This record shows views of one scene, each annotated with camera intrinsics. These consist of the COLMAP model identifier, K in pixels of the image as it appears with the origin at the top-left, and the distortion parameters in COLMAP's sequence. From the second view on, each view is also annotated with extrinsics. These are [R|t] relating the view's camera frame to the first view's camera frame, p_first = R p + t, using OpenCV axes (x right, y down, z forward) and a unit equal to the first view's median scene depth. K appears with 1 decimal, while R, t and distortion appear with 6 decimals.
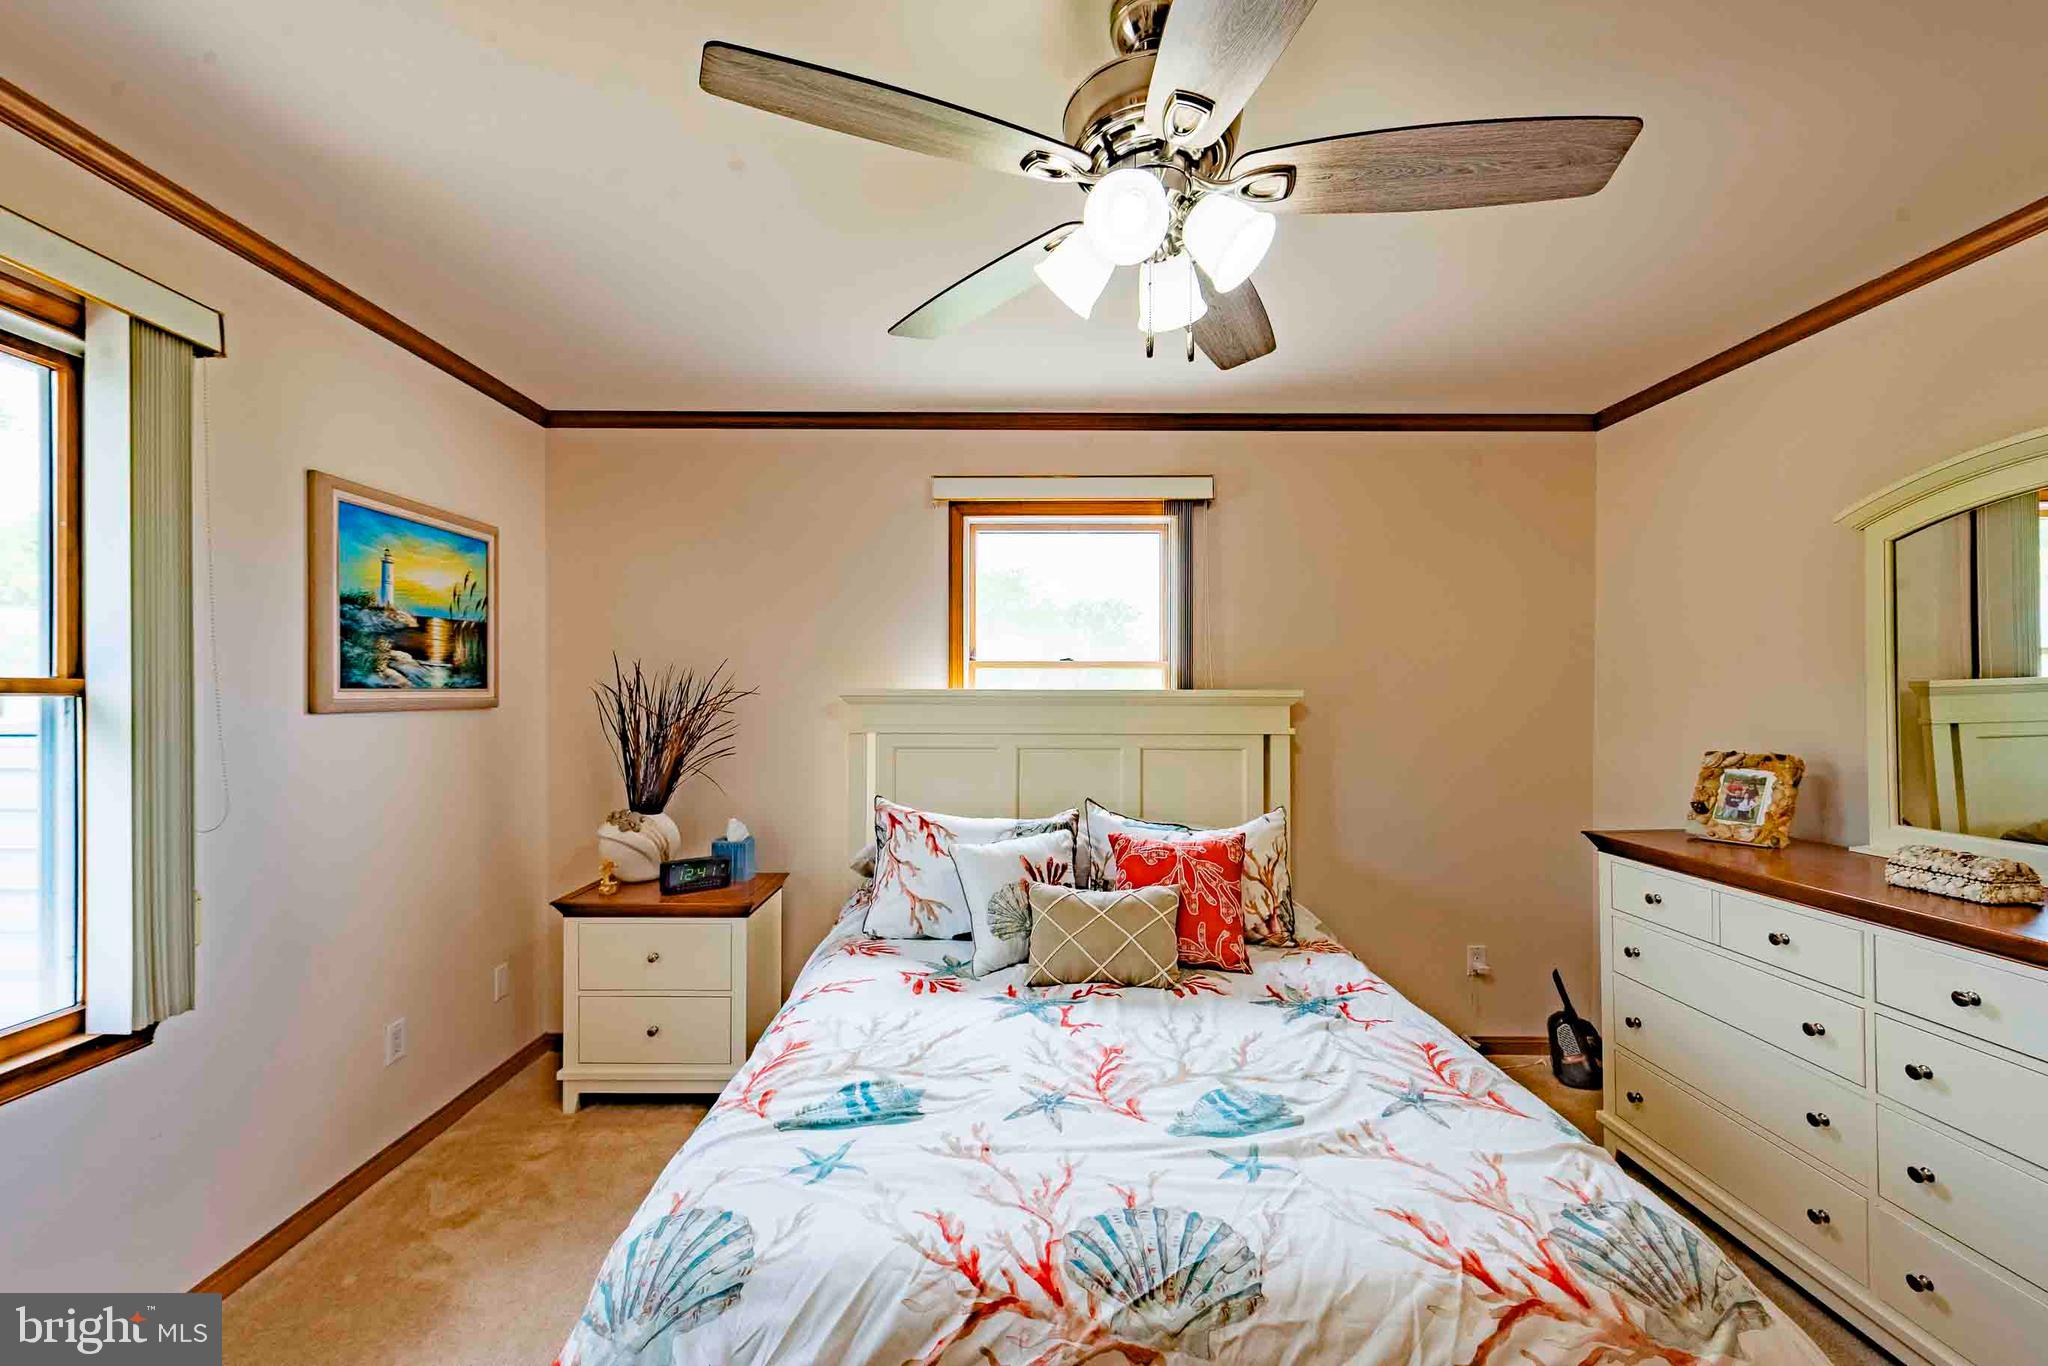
lens RADIAL K [[797.9, 0, 998.4], [0, 797.9, 694.4], [0, 0, 1]] dist [0.003137, 0.000089]
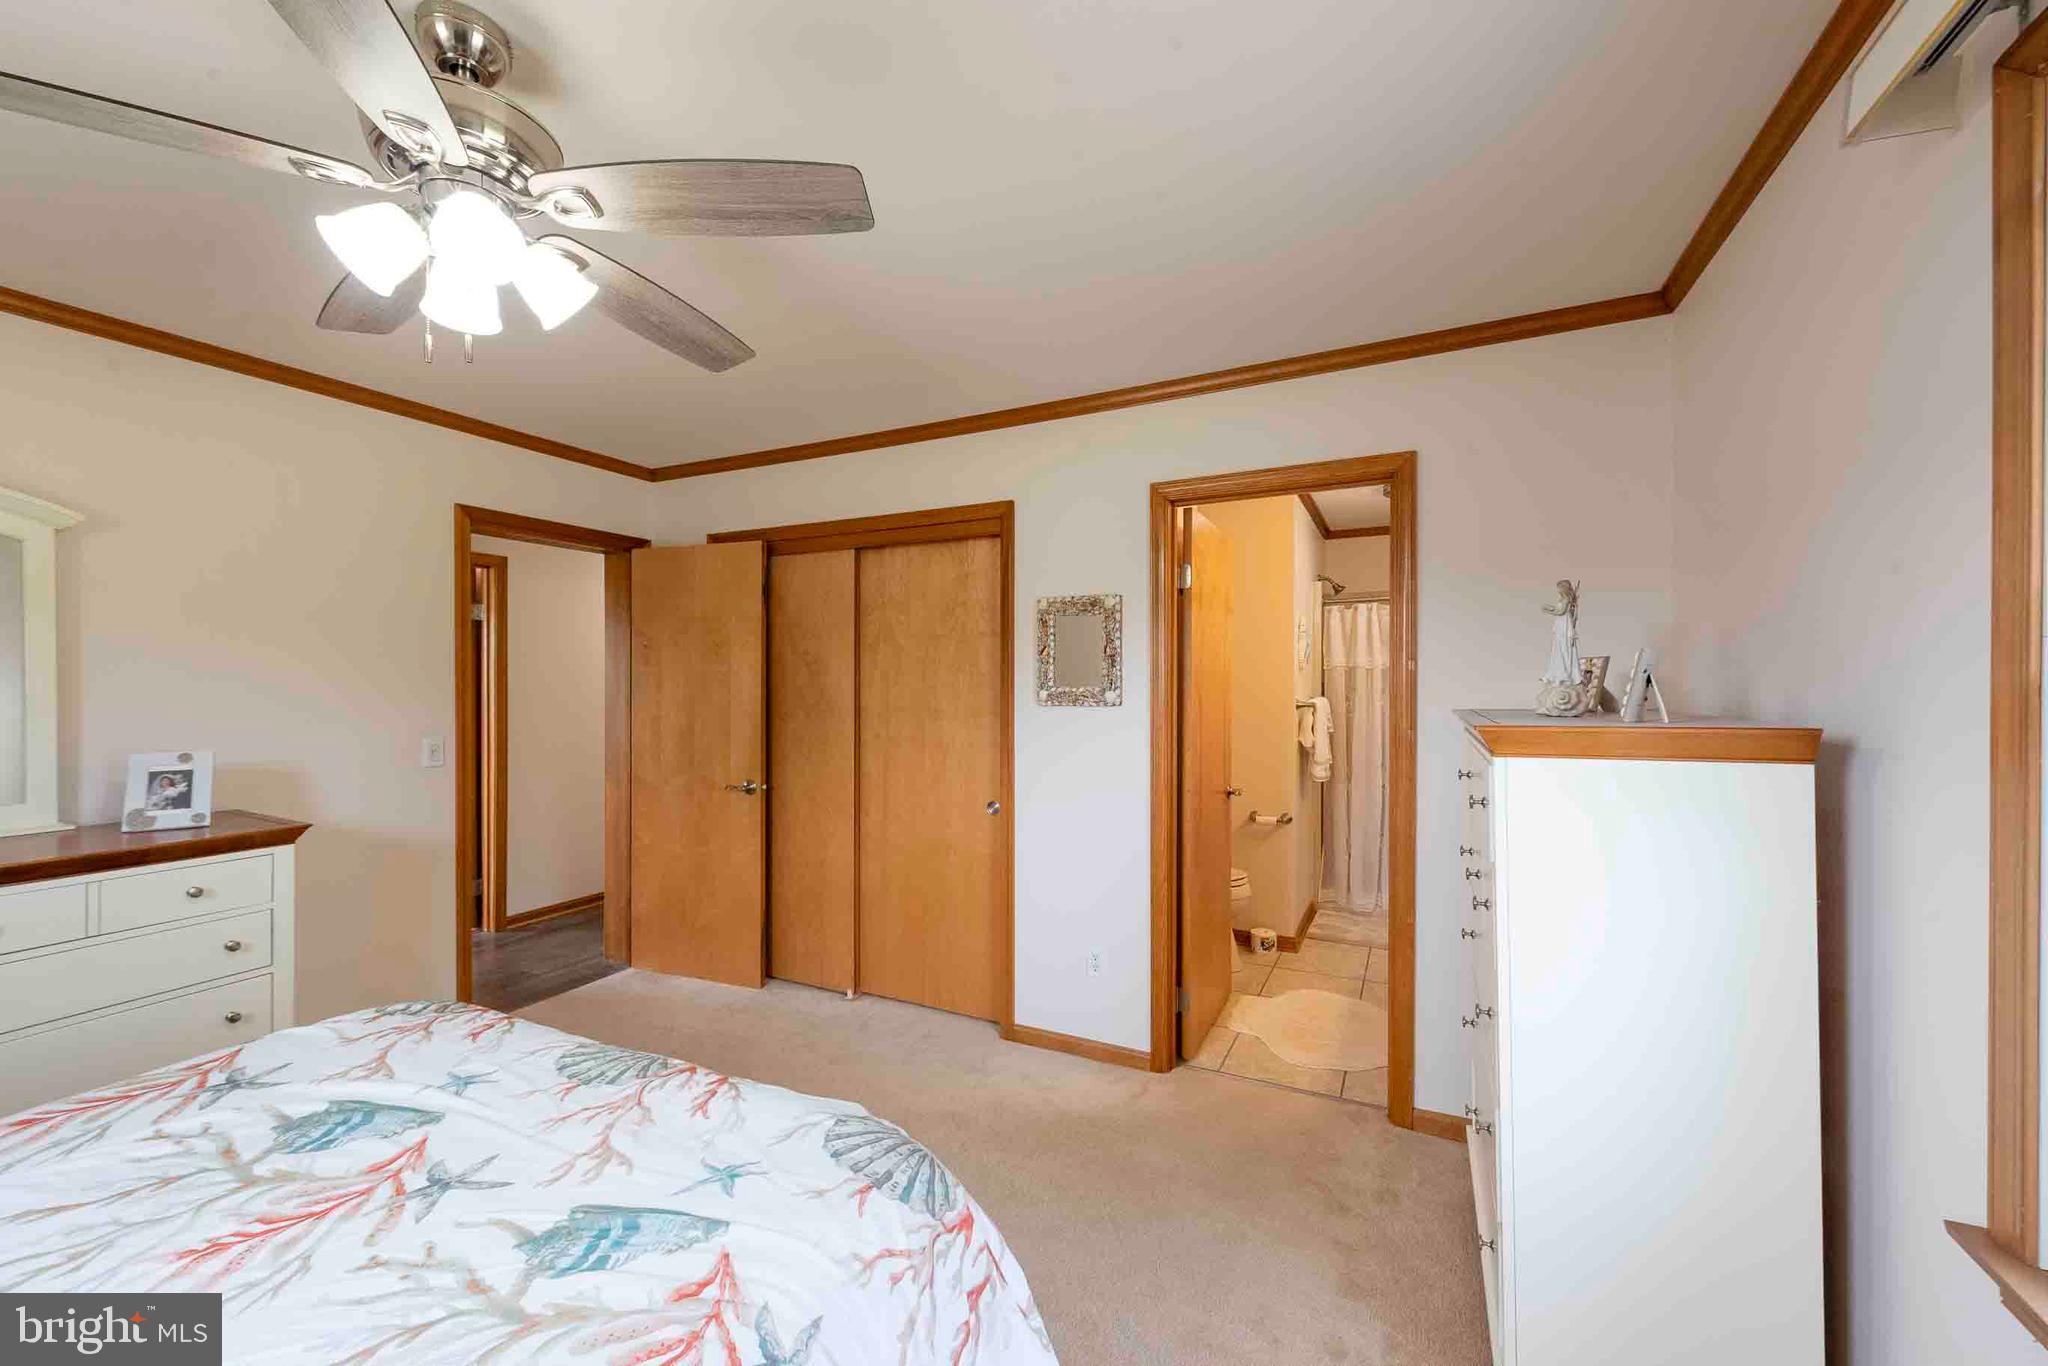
lens RADIAL K [[804.4, 0, 1025.0], [0, 804.4, 687.9], [0, 0, 1]] dist [0.001103, -0.000279]
pose [[-0.903294, -0.004465, 0.428999, -0.554243], [0.000078, 0.999944, 0.010572, -0.007014], [-0.429022, 0.009583, -0.903243, 0.992505]]
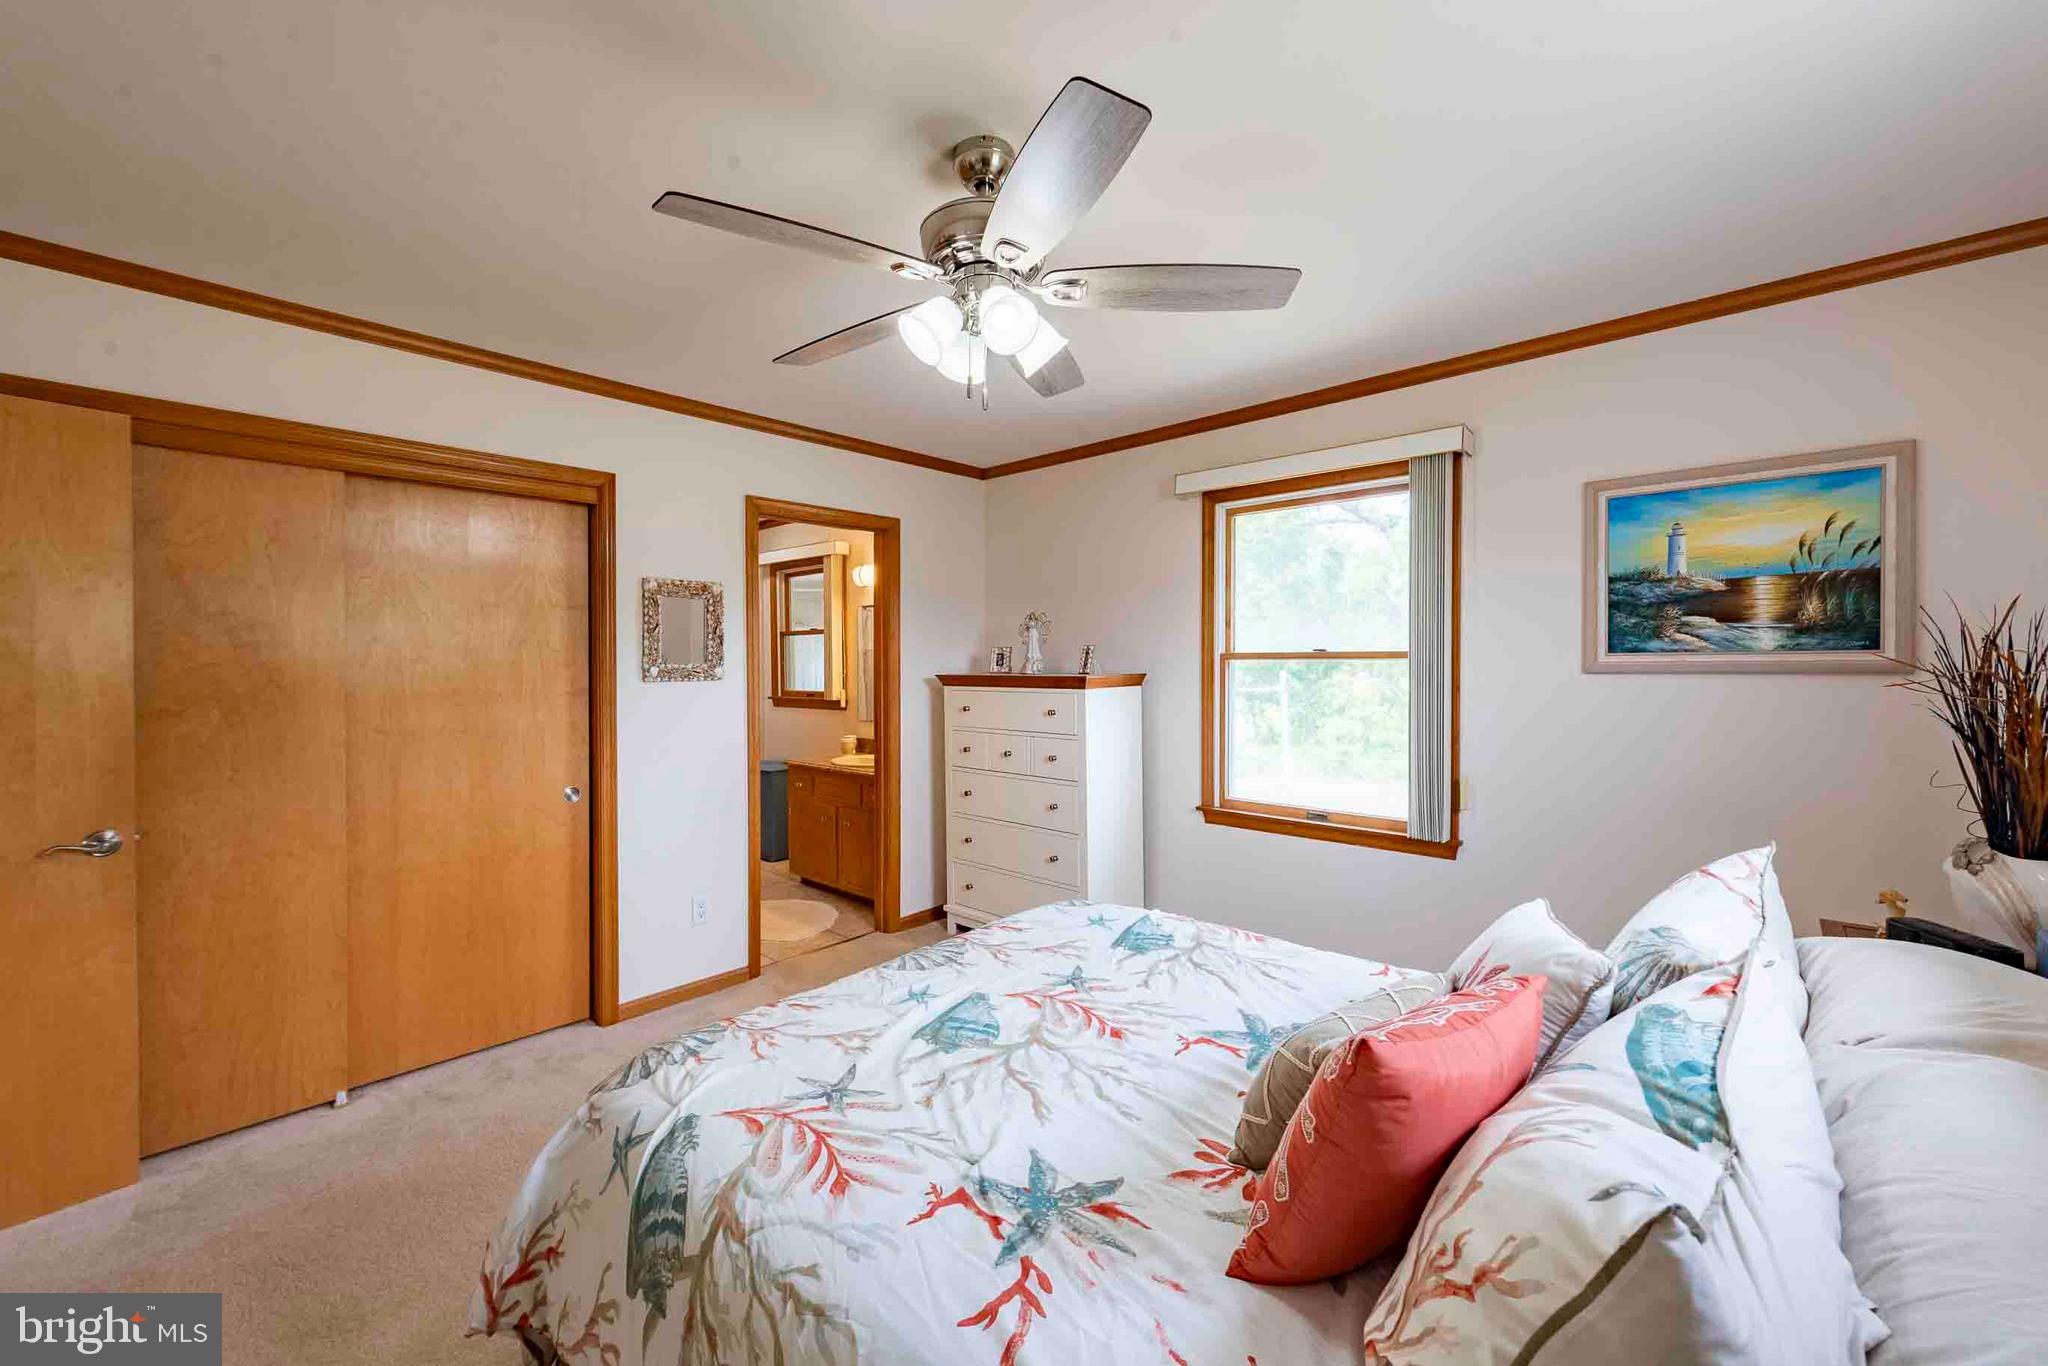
lens RADIAL K [[804.4, 0, 1025.0], [0, 804.4, 687.9], [0, 0, 1]] dist [0.001103, -0.000279]
pose [[-0.657215, 0.025870, -0.753259, 0.711885], [0.001879, 0.999464, 0.032687, 0.003775], [0.753701, 0.020066, -0.656911, 1.182085]]
